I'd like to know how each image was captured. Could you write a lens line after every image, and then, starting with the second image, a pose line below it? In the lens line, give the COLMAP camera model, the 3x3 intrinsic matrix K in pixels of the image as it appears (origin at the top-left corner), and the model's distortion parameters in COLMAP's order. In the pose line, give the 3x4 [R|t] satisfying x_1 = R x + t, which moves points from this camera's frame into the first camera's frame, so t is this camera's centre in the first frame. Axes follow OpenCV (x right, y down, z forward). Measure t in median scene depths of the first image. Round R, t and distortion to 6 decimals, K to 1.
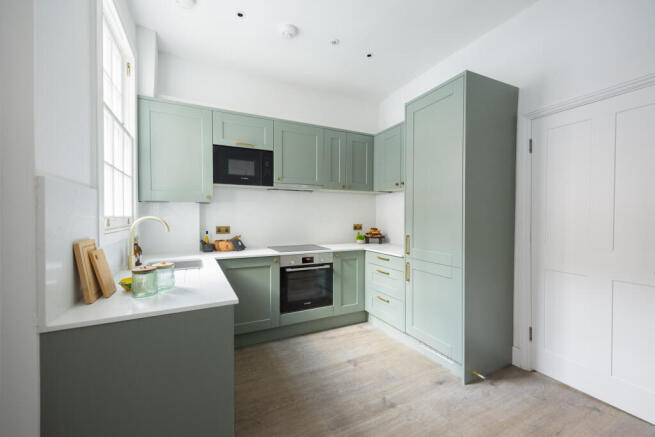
lens RADIAL K [[266.3, 0, 326.7], [0, 266.3, 221.4], [0, 0, 1]] dist [0.001011, 0.000229]
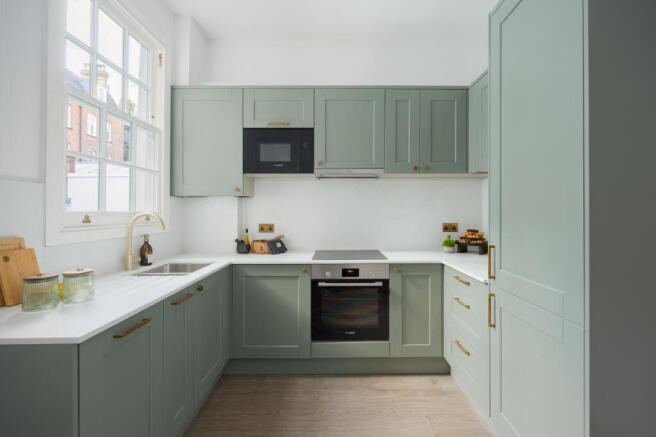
lens RADIAL K [[301.7, 0, 330.2], [0, 301.7, 212.5], [0, 0, 1]] dist [-0.009045, 0.000109]
pose [[0.902918, -0.000616, -0.429812, 0.224566], [-0.005777, 0.999891, -0.013569, -0.005794], [0.429774, 0.014734, 0.902816, 0.234014]]
